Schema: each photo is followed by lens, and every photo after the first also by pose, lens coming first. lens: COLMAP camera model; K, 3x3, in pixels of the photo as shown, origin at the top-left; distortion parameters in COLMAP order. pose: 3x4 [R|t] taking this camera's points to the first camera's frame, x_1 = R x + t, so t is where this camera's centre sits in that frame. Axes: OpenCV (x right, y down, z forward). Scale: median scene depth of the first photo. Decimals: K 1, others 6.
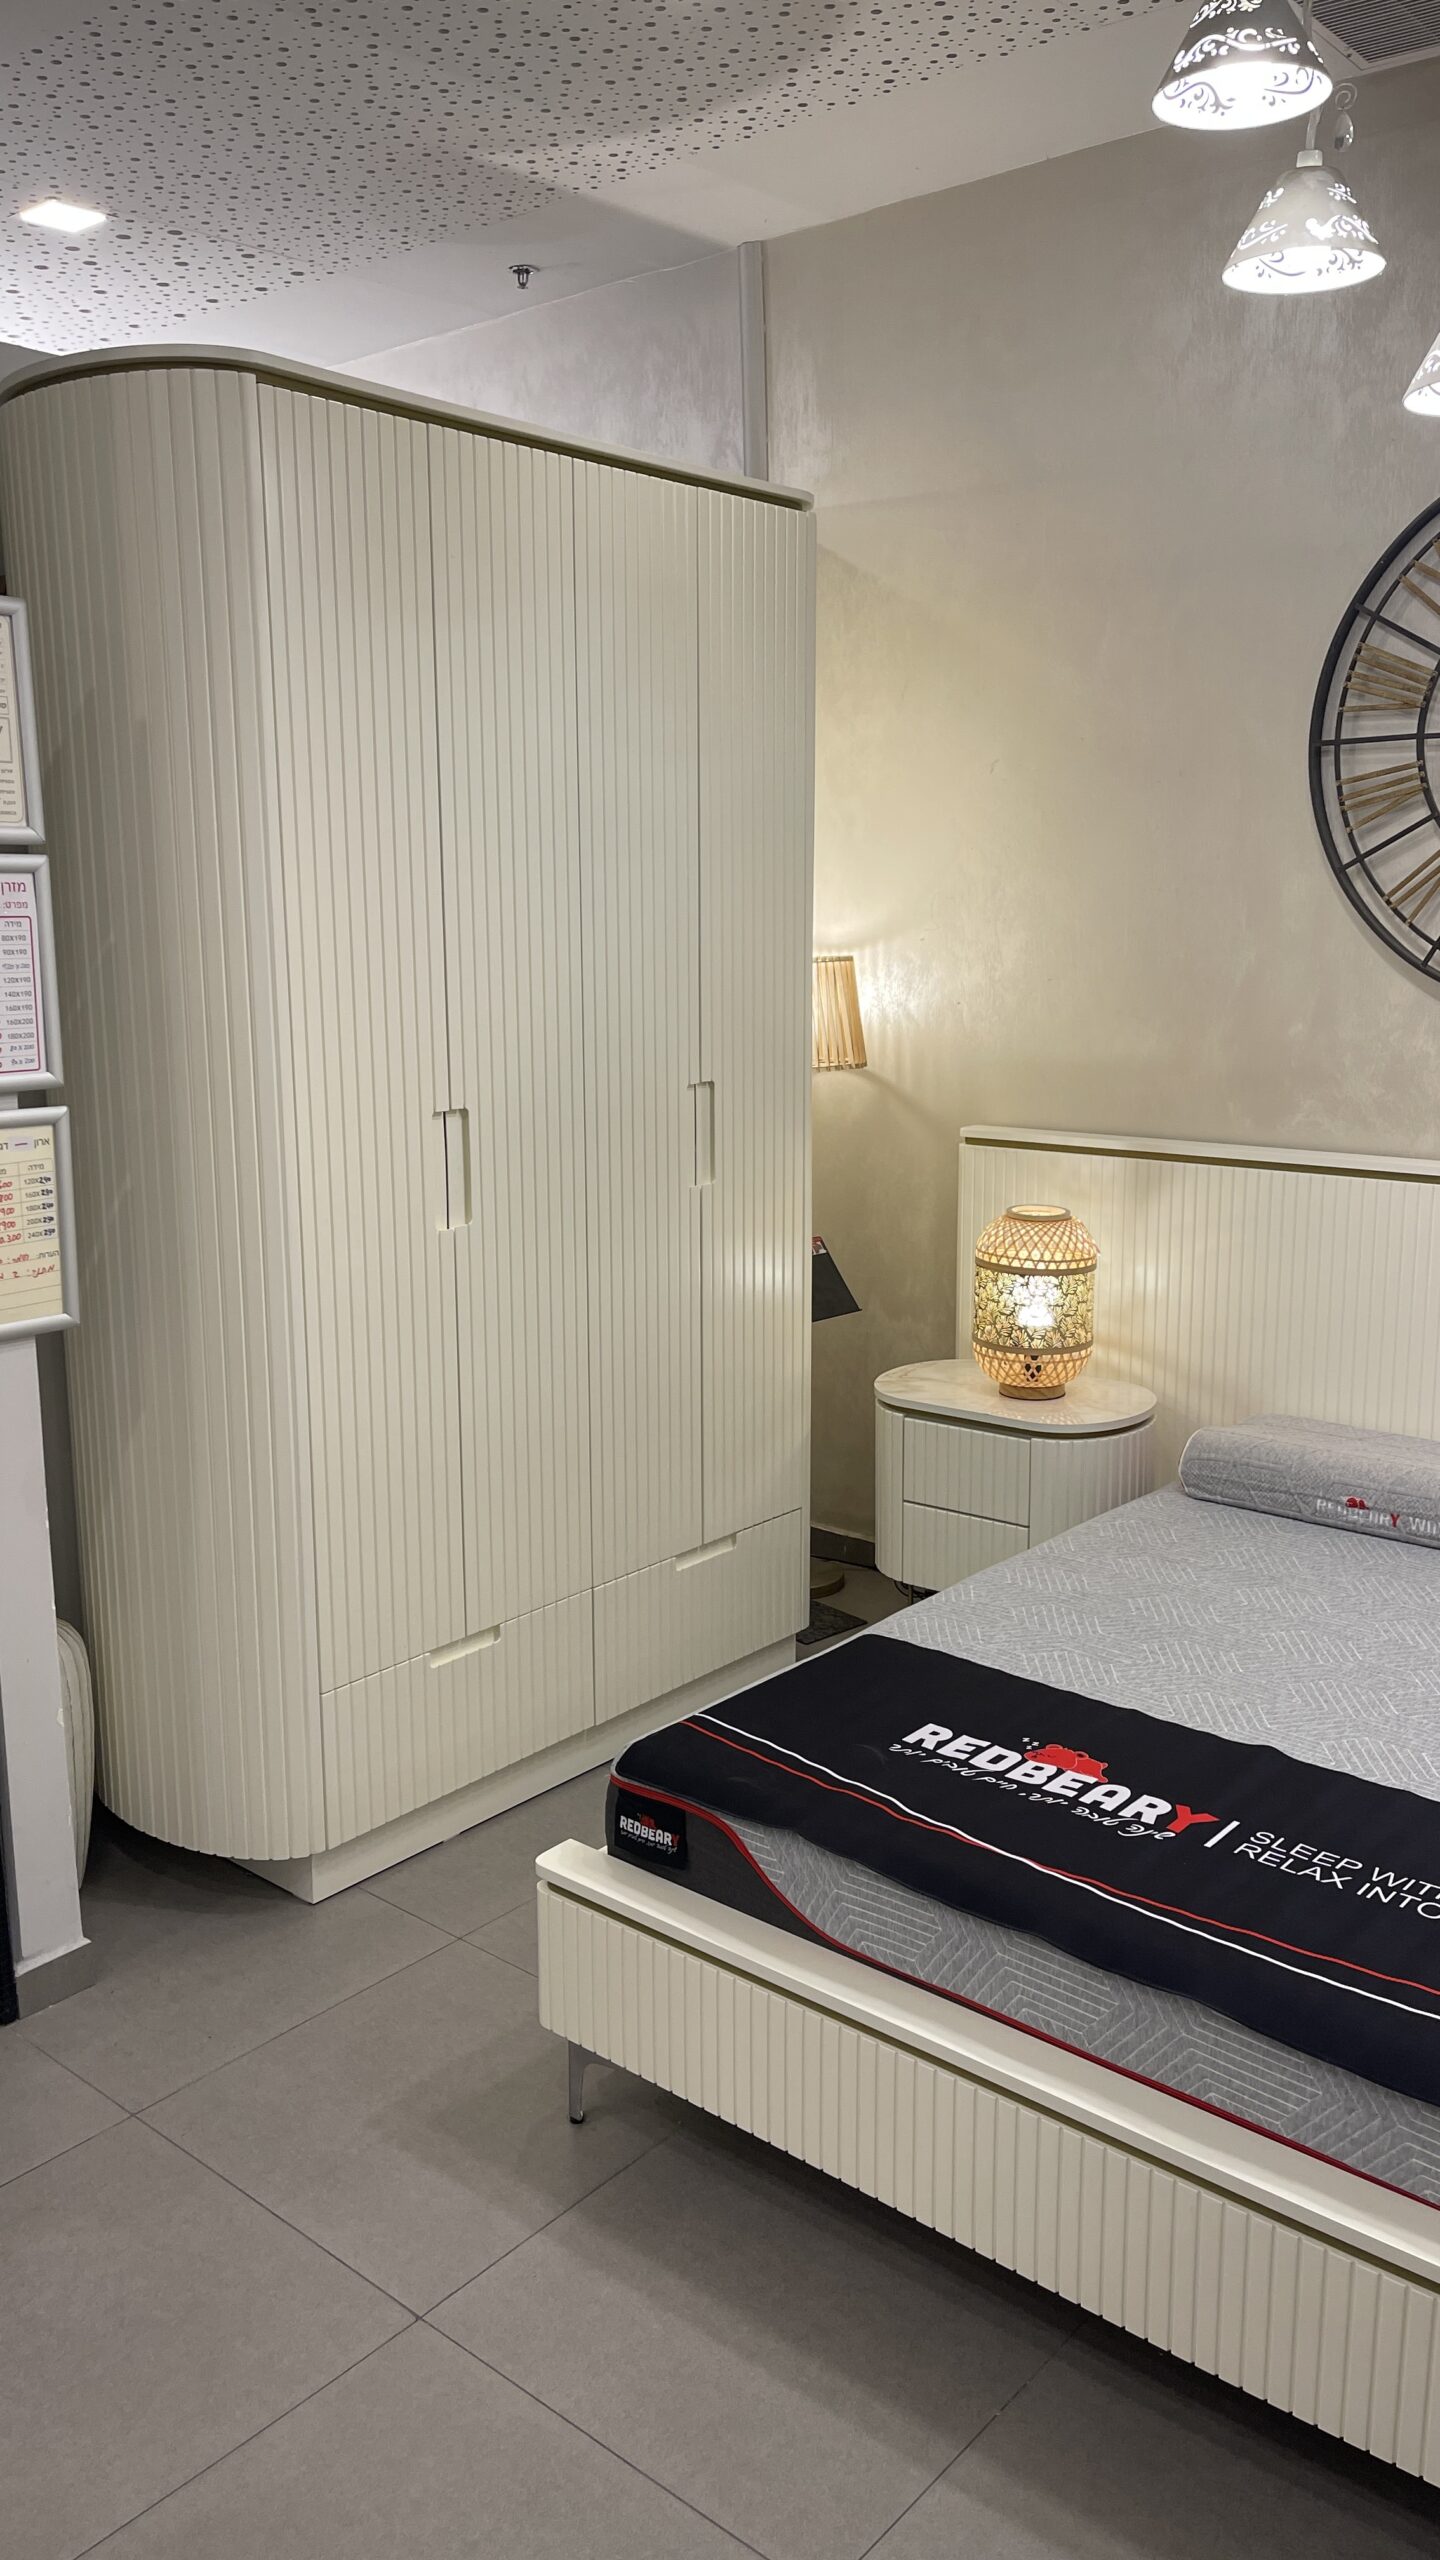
lens RADIAL K [[1924.9, 0, 689.5], [0, 1924.9, 1311.0], [0, 0, 1]] dist [0.073478, -0.080050]
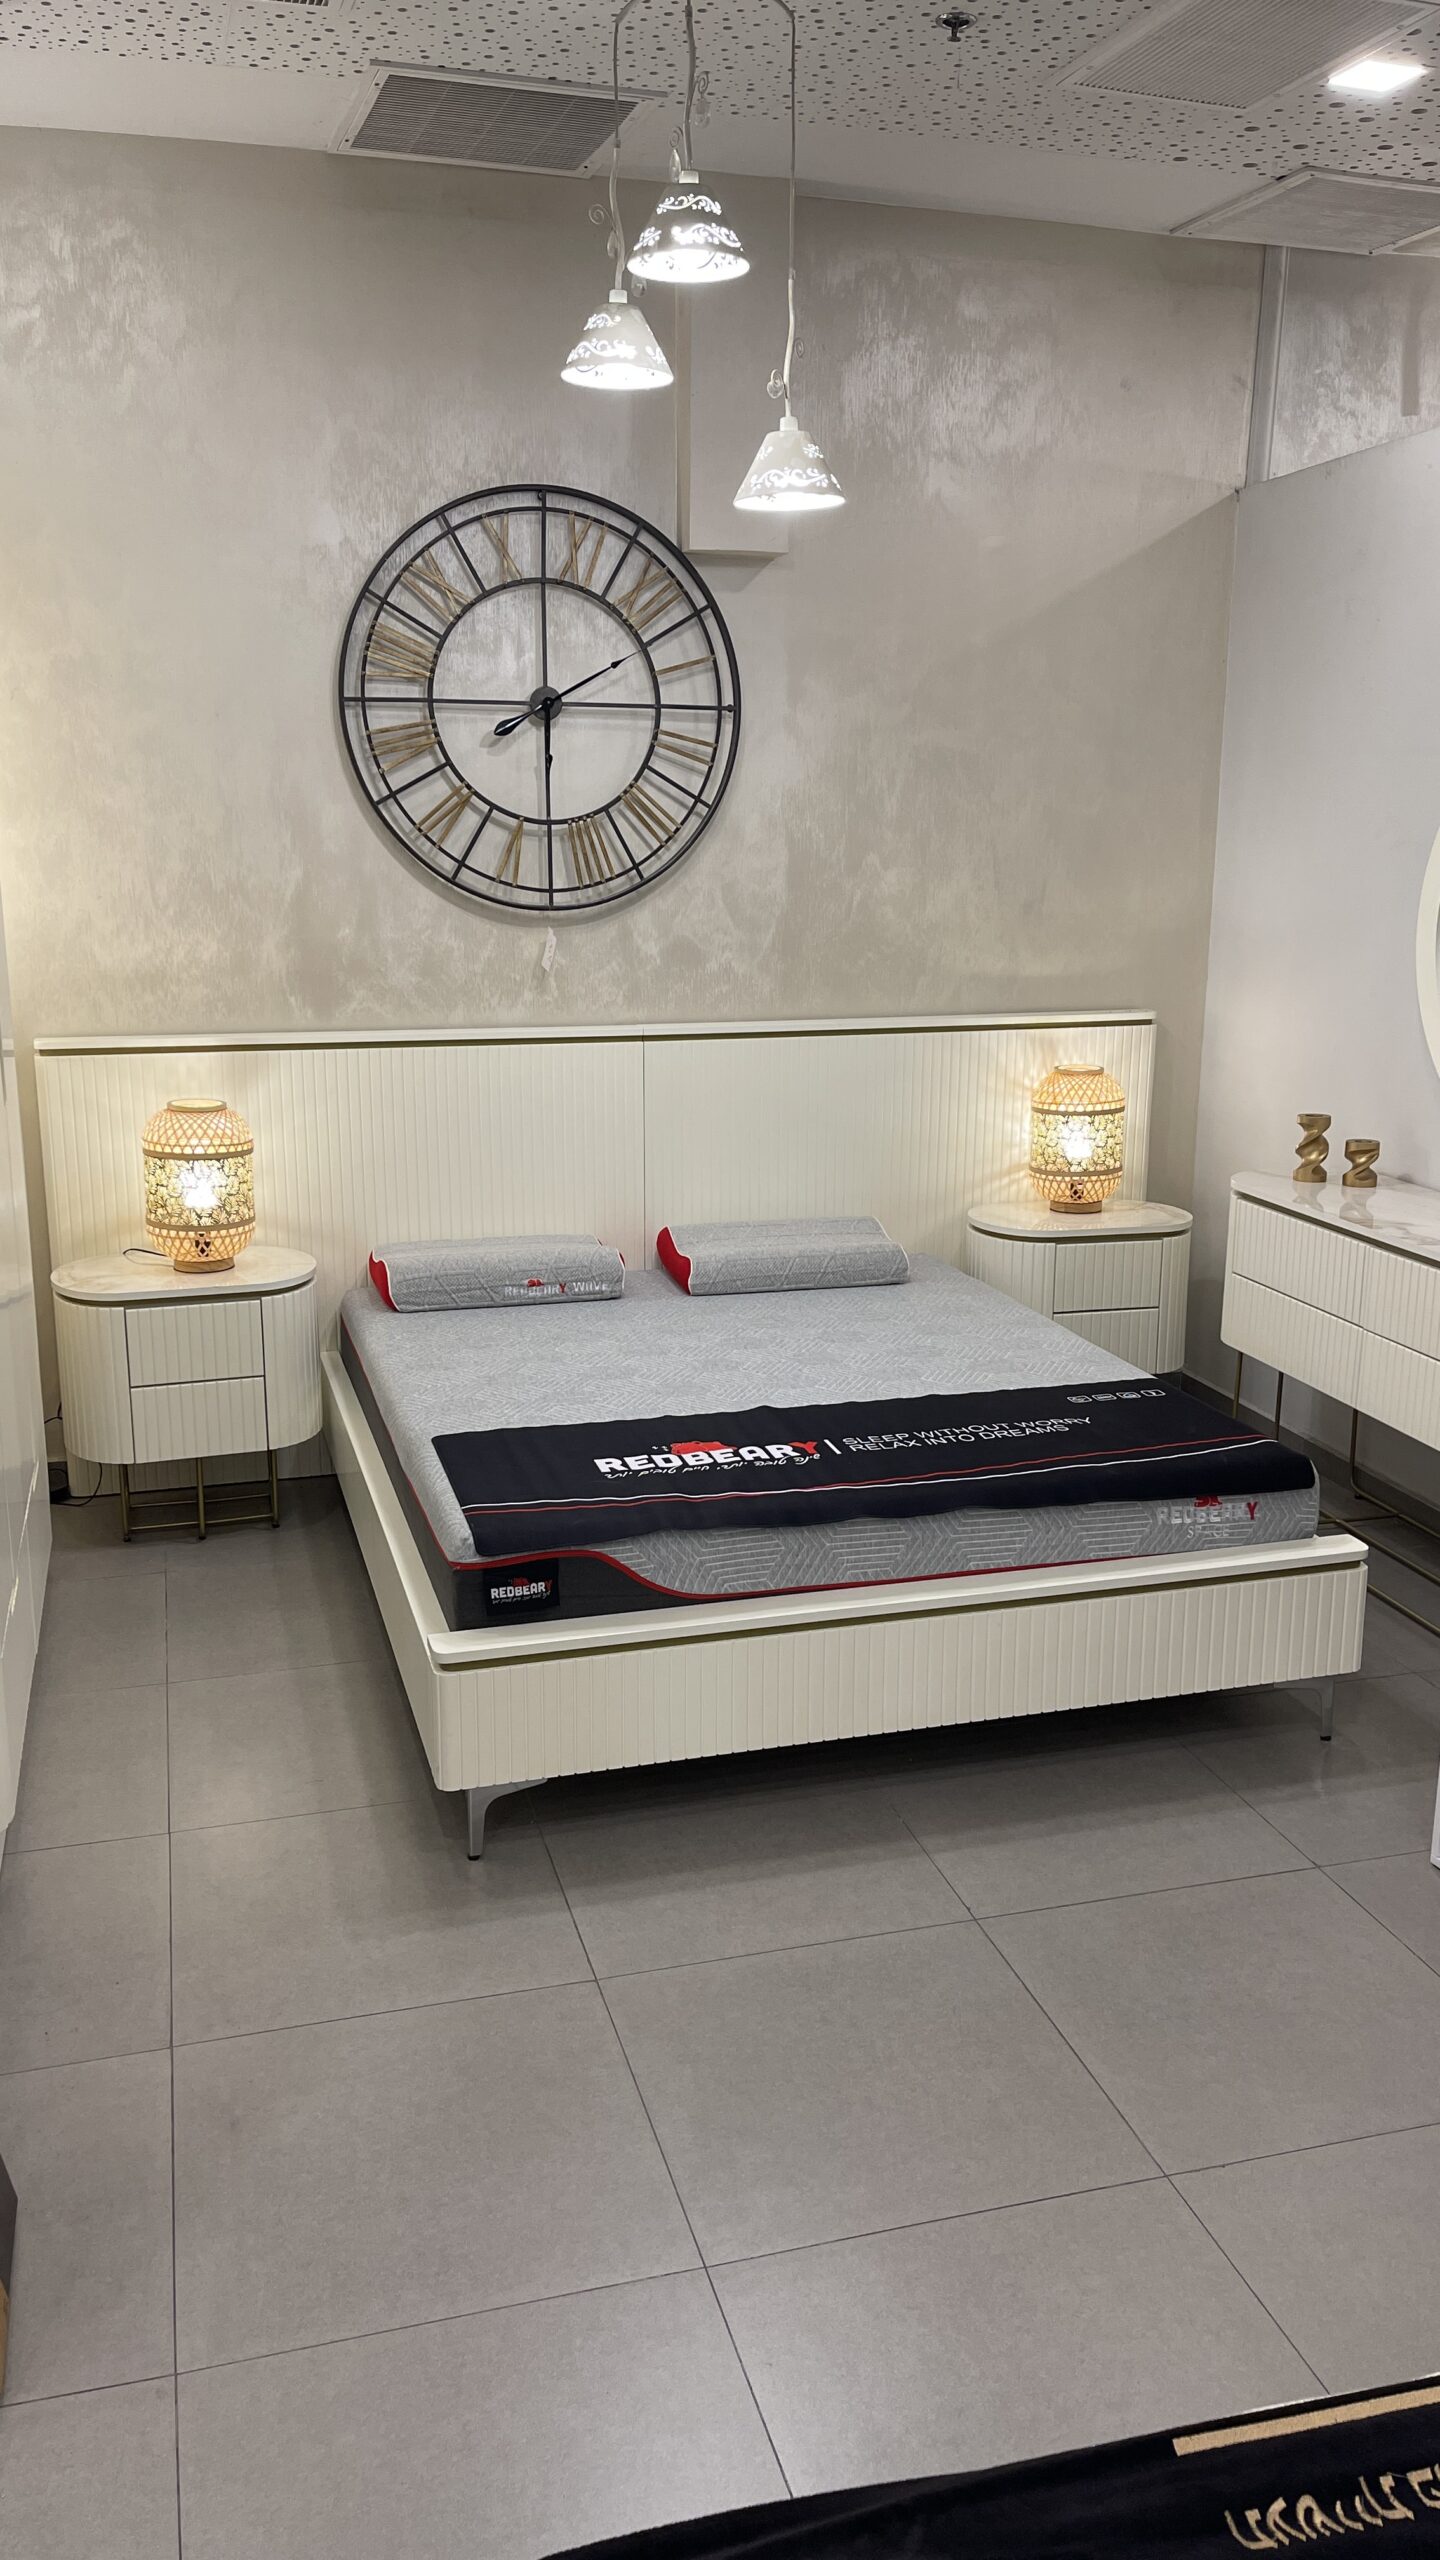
lens RADIAL K [[1924.9, 0, 713.9], [0, 1924.9, 1306.0], [0, 0, 1]] dist [0.073478, -0.080050]
pose [[0.552206, -0.194804, 0.810629, -0.670544], [0.166551, 0.978495, 0.121689, -0.026683], [-0.816902, 0.067814, 0.572776, 0.135919]]
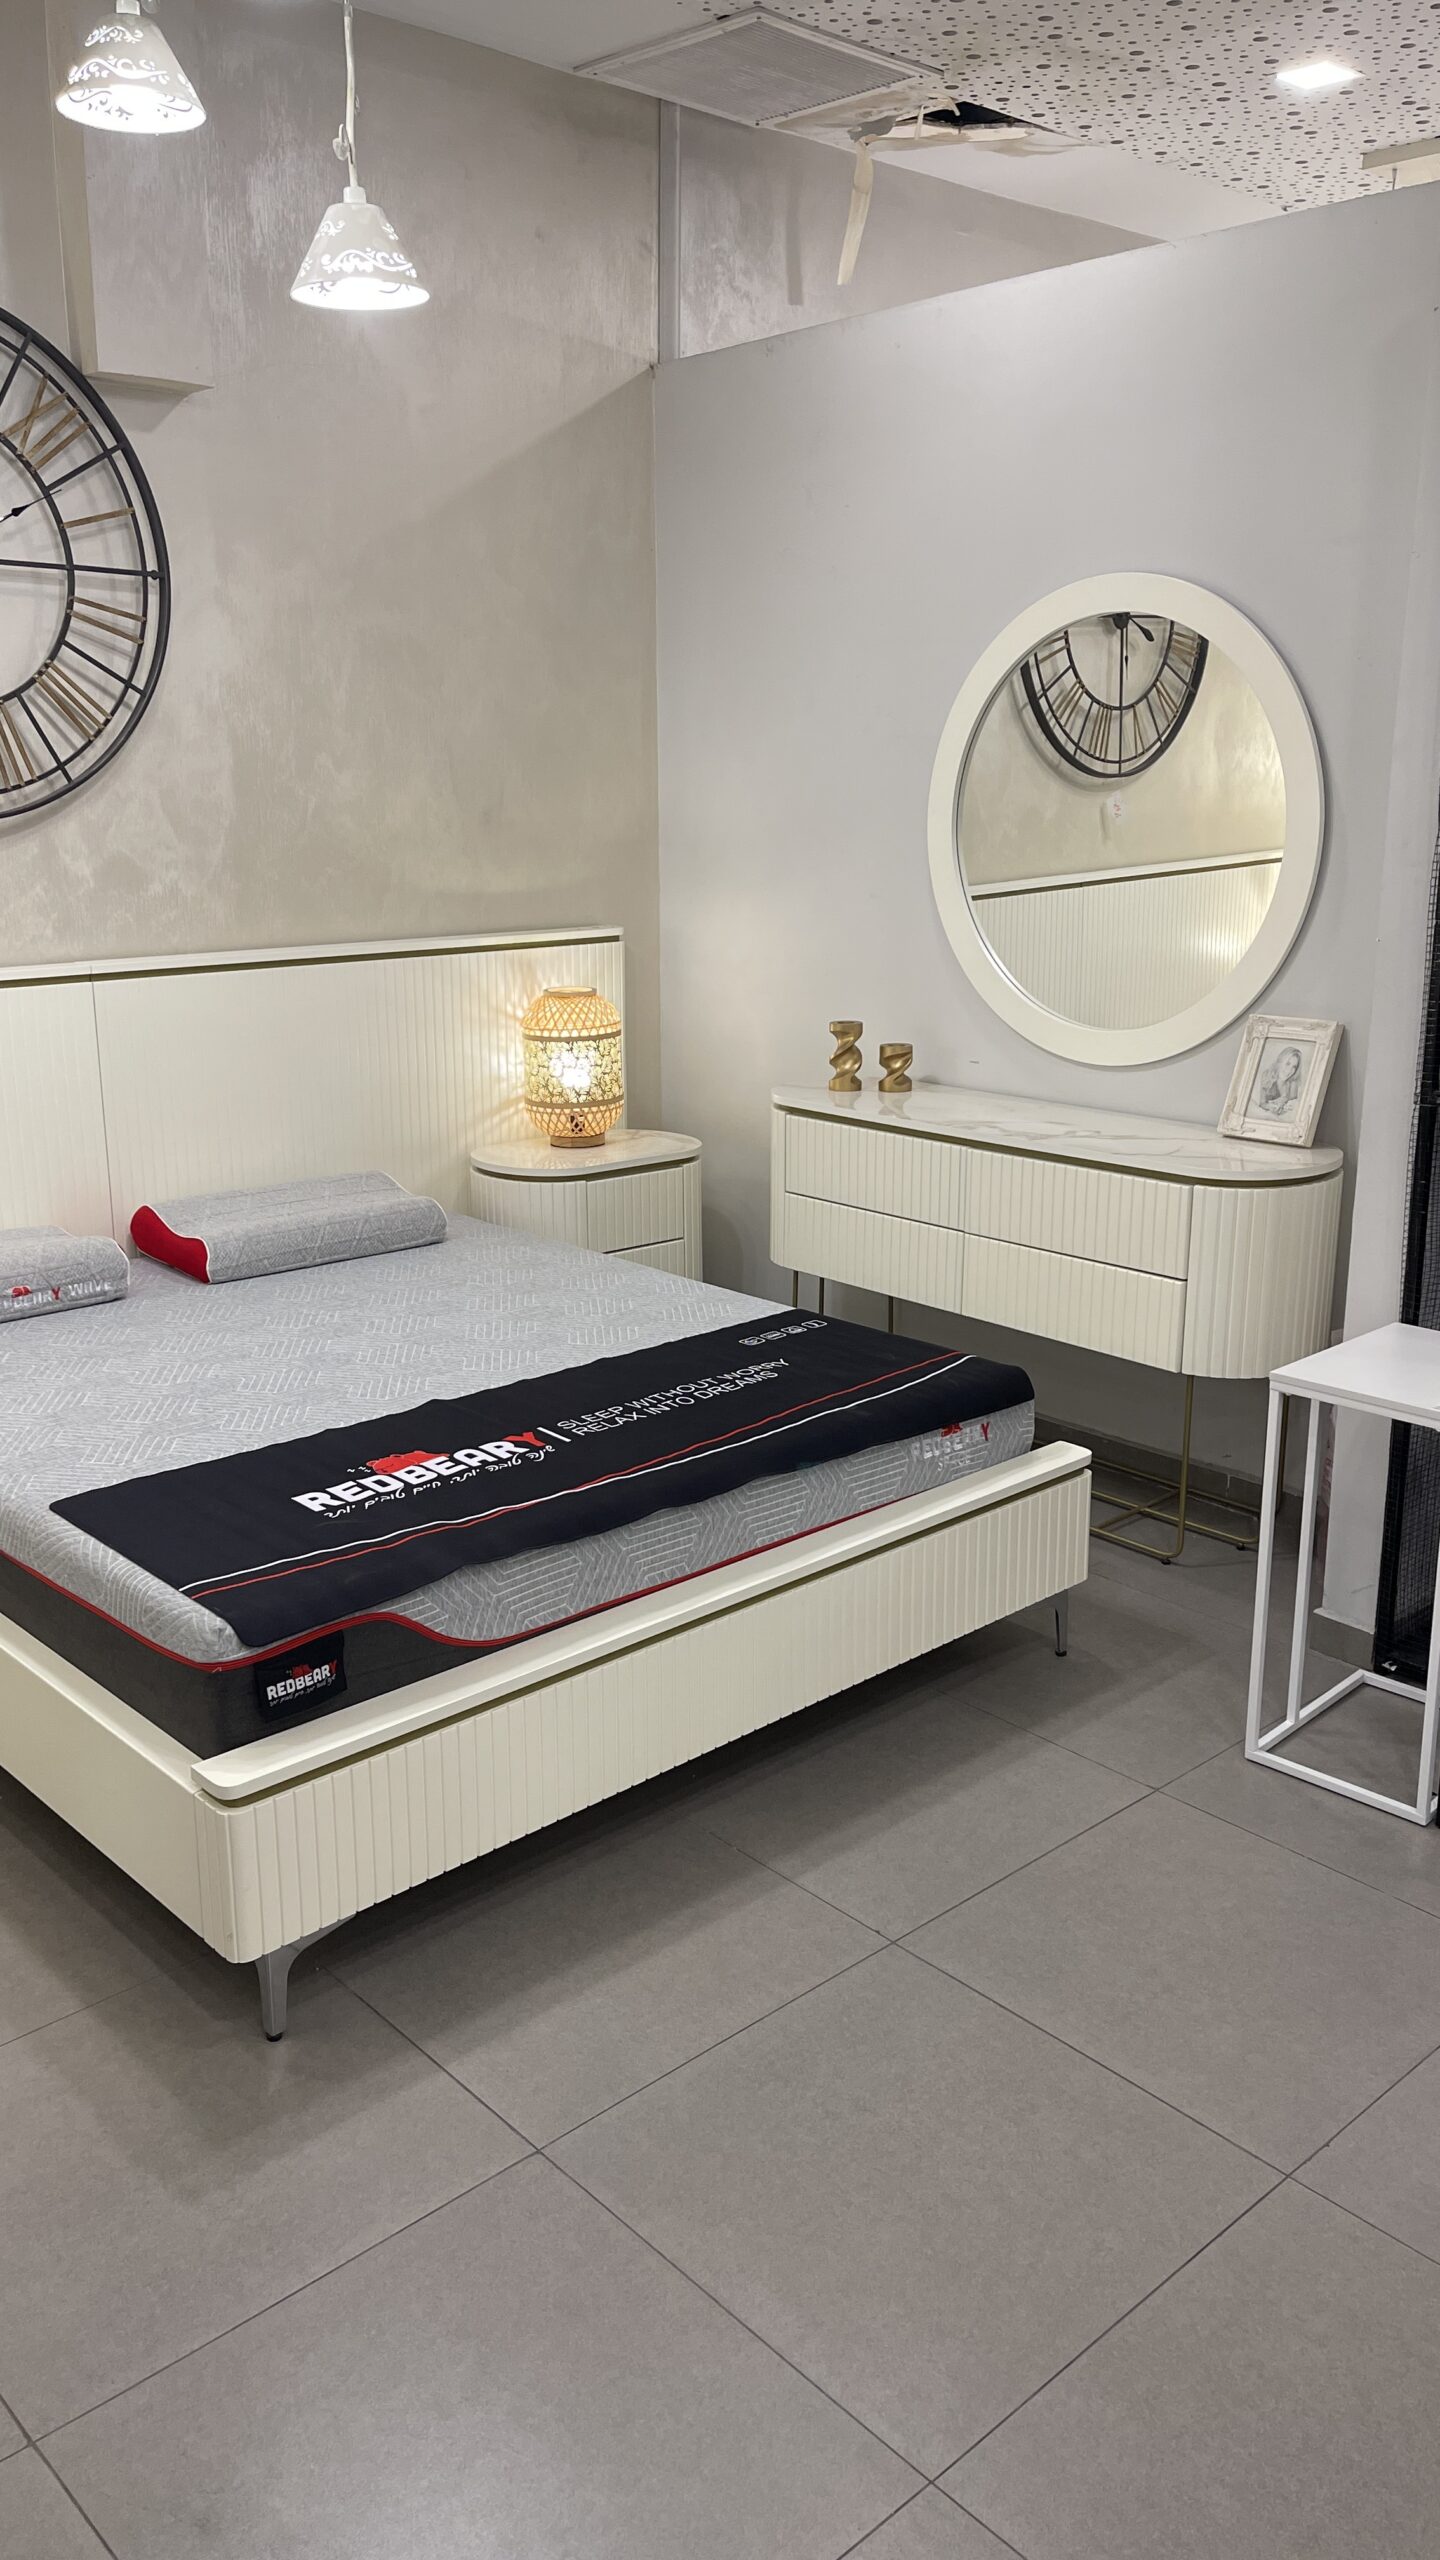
lens RADIAL K [[1924.9, 0, 707.6], [0, 1924.9, 1291.3], [0, 0, 1]] dist [0.073478, -0.080050]
pose [[0.127299, -0.254055, 0.958776, -0.628528], [0.209538, 0.951712, 0.224362, -0.060889], [-0.969479, 0.172339, 0.174386, 0.448186]]
